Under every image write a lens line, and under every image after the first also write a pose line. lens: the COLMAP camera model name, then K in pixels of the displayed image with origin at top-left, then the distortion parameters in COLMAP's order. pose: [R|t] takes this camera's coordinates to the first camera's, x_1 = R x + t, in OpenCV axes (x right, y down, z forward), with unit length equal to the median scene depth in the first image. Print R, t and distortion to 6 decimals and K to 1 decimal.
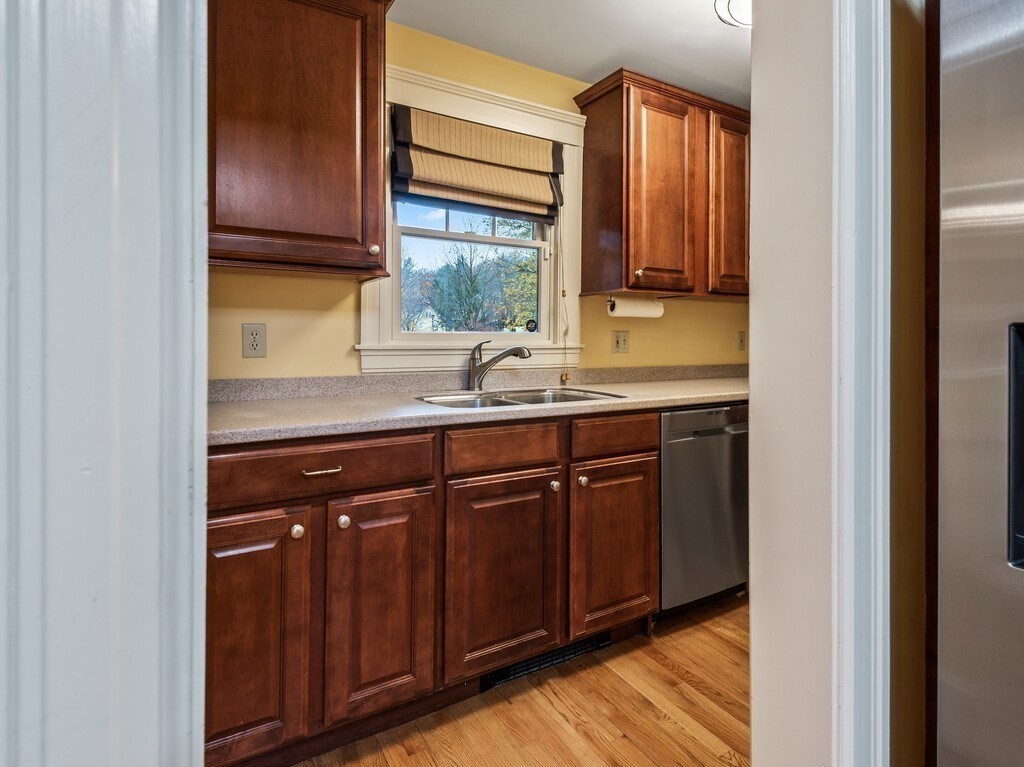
lens RADIAL K [[523.8, 0, 513.2], [0, 523.8, 334.1], [0, 0, 1]] dist [-0.003531, -0.000978]
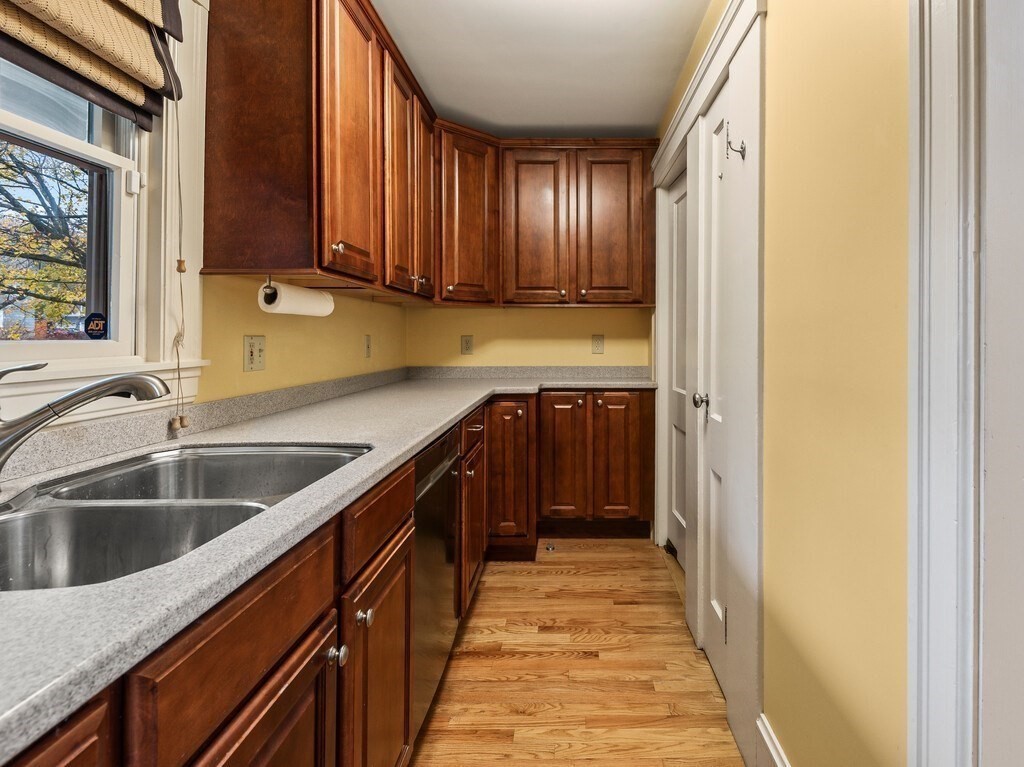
lens RADIAL K [[523.8, 0, 513.2], [0, 523.8, 334.1], [0, 0, 1]] dist [-0.003531, -0.000978]
pose [[0.496824, 0.001176, 0.867851, -0.195087], [-0.006656, 0.999975, 0.002456, -0.012217], [-0.867826, -0.006996, 0.496819, 0.444660]]
